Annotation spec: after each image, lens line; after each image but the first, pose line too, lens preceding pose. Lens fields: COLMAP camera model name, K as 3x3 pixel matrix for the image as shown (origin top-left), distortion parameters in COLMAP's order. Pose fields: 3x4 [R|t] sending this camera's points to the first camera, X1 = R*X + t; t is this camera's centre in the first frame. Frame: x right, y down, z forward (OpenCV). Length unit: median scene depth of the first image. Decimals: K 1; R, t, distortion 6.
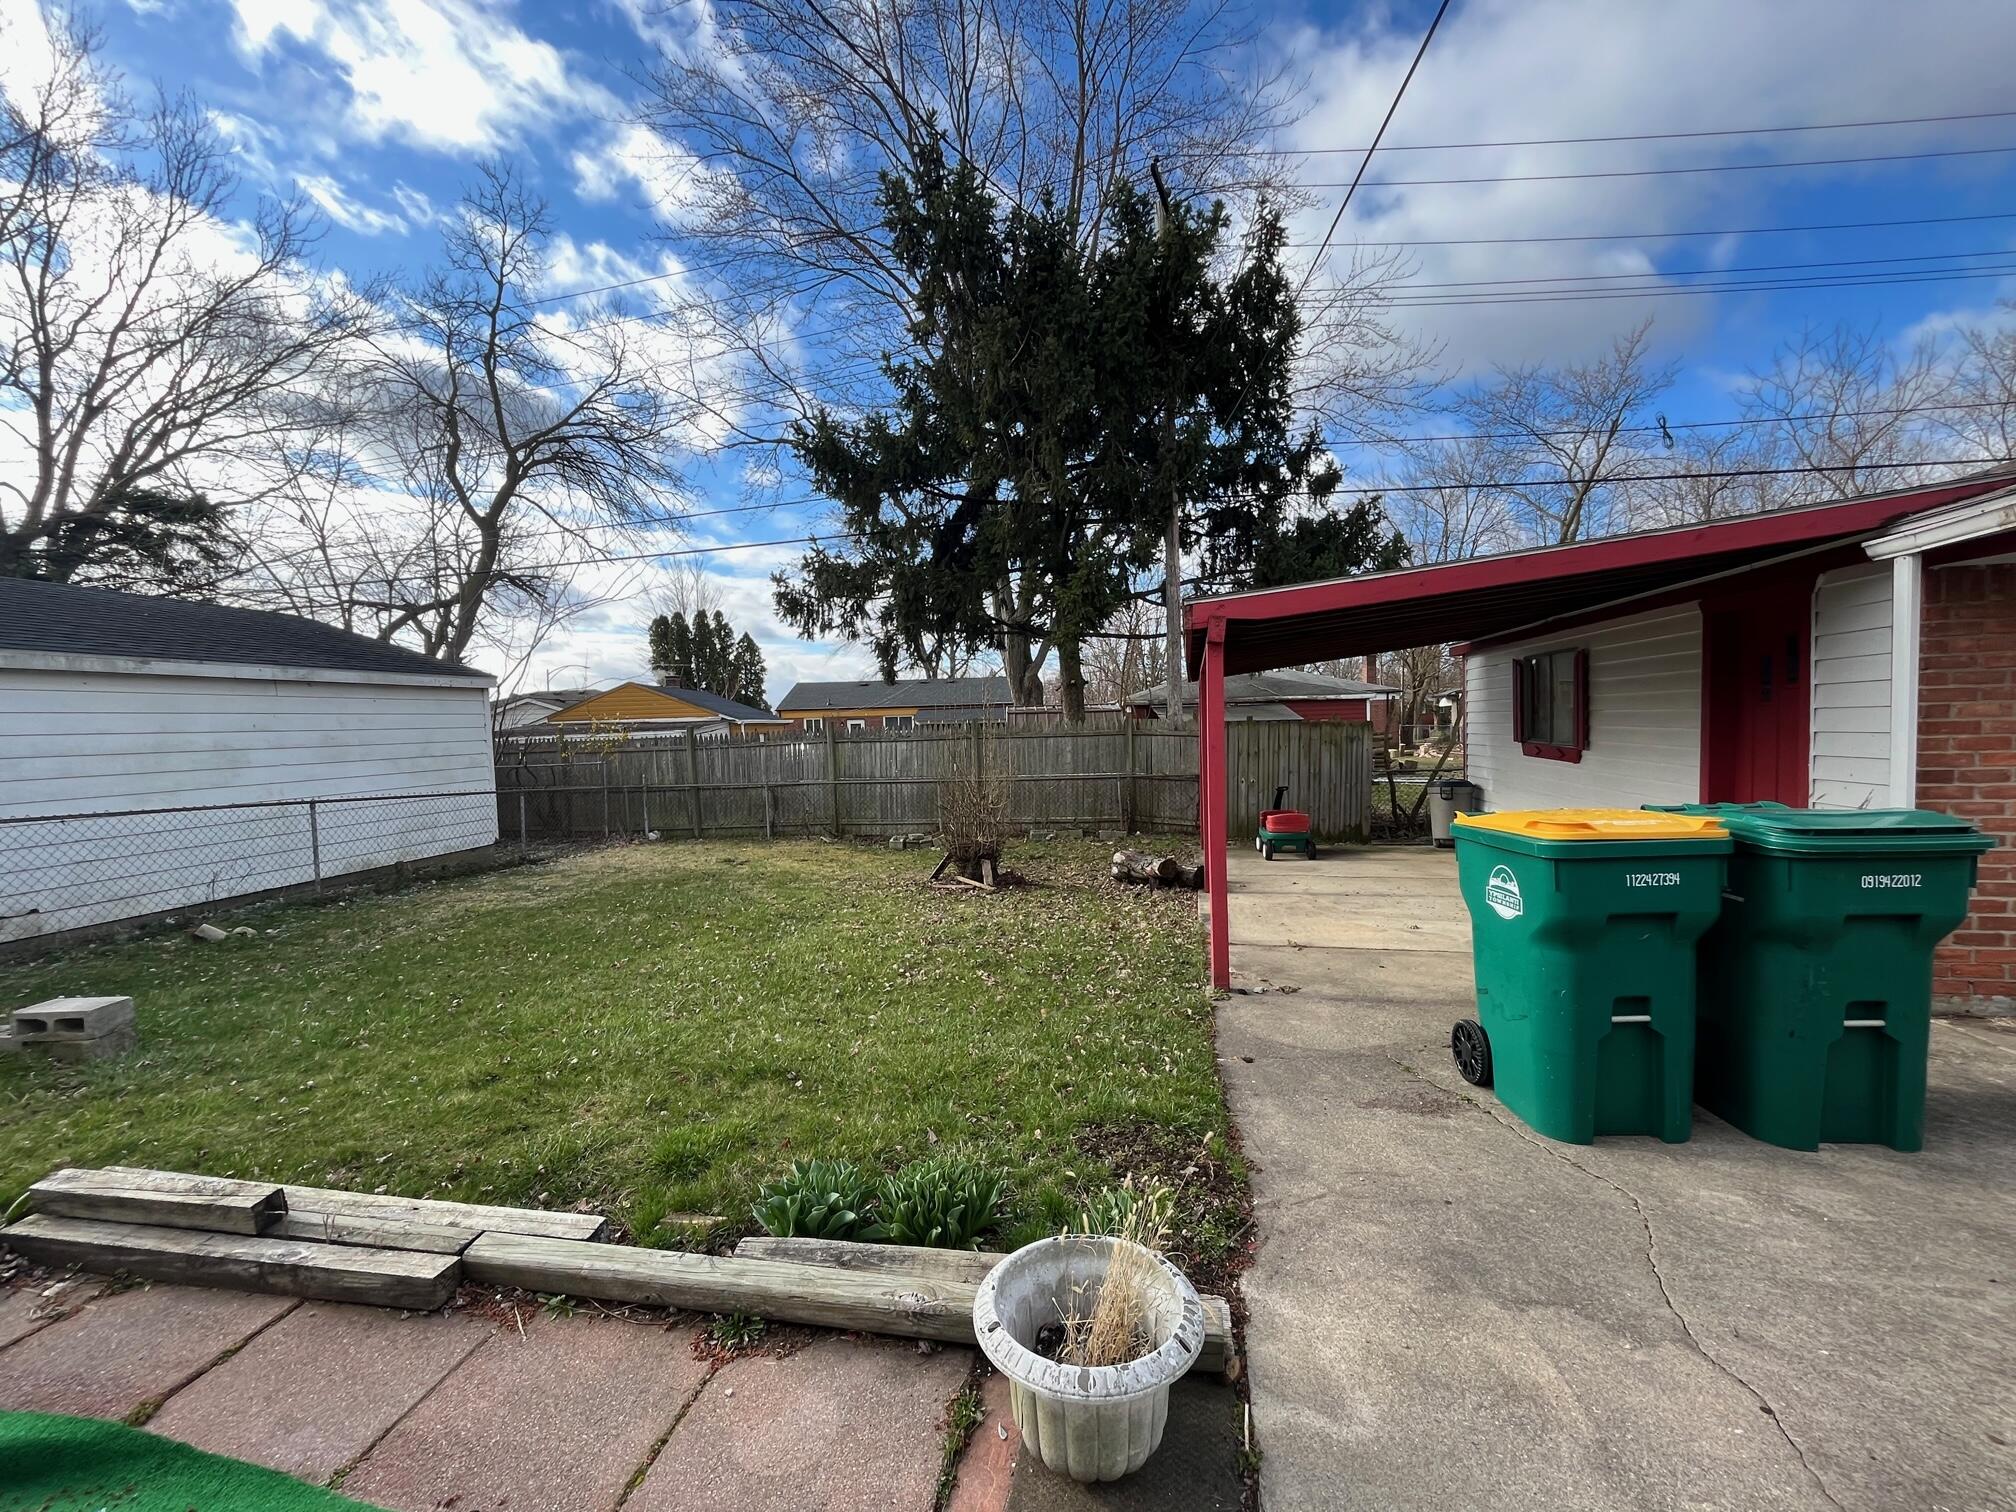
lens RADIAL K [[816.2, 0, 999.9], [0, 816.2, 757.0], [0, 0, 1]] dist [-0.001002, -0.000308]
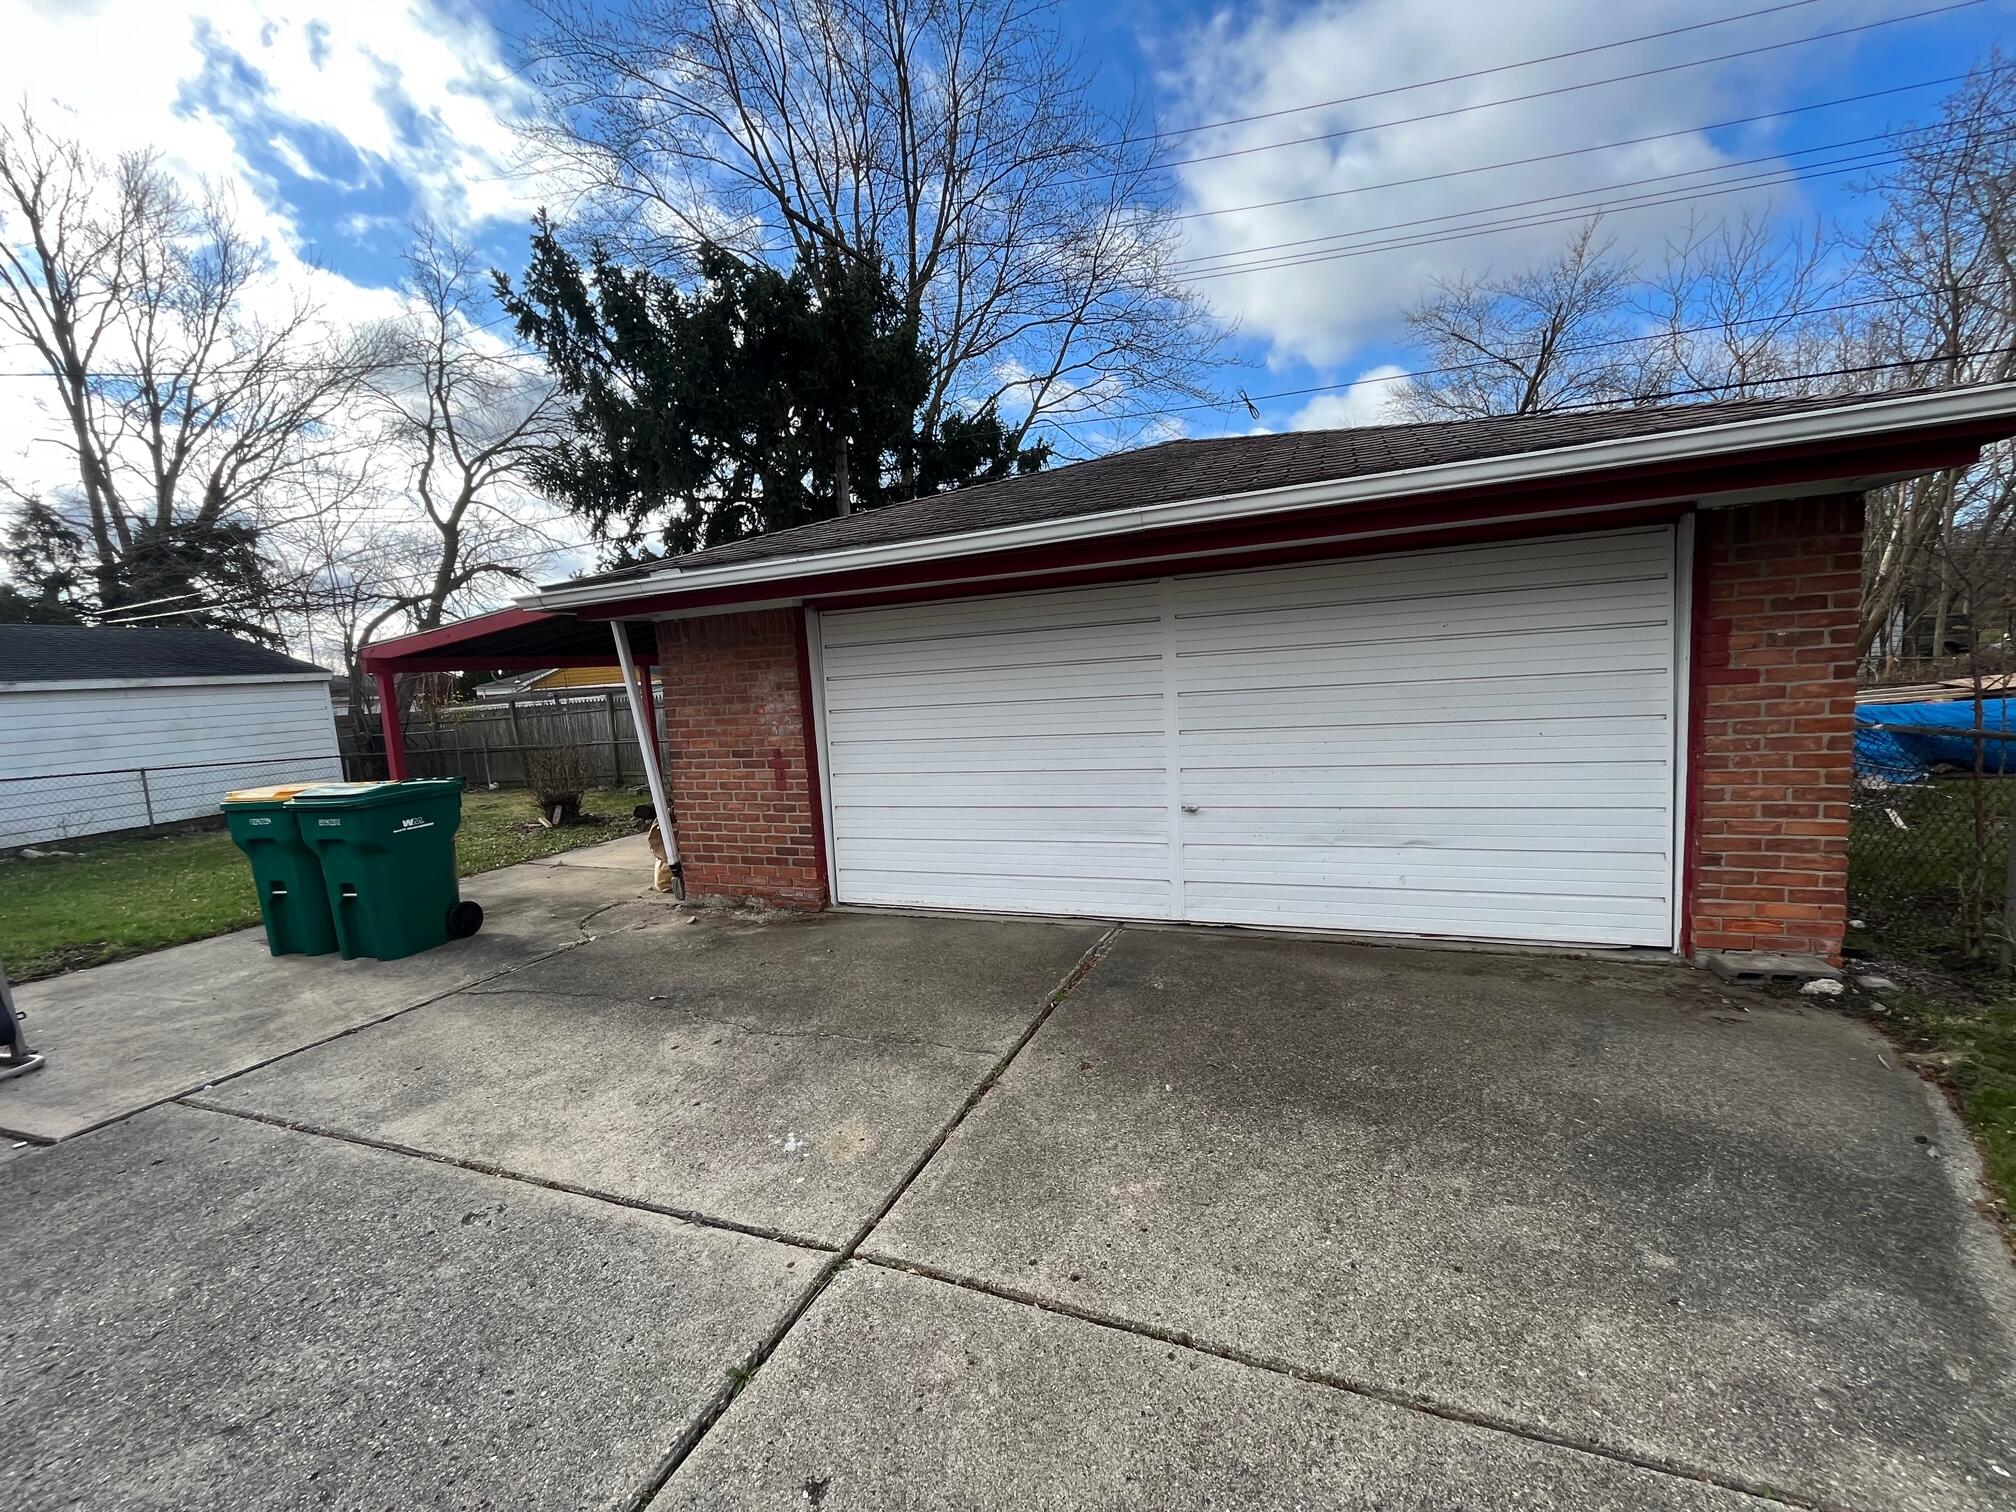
lens RADIAL K [[816.2, 0, 1007.0], [0, 816.2, 761.0], [0, 0, 1]] dist [-0.001002, -0.000308]
pose [[0.985917, -0.014569, -0.166597, 0.576622], [0.027739, 0.996645, 0.077004, -0.019120], [0.164916, -0.080541, 0.983014, -0.123051]]
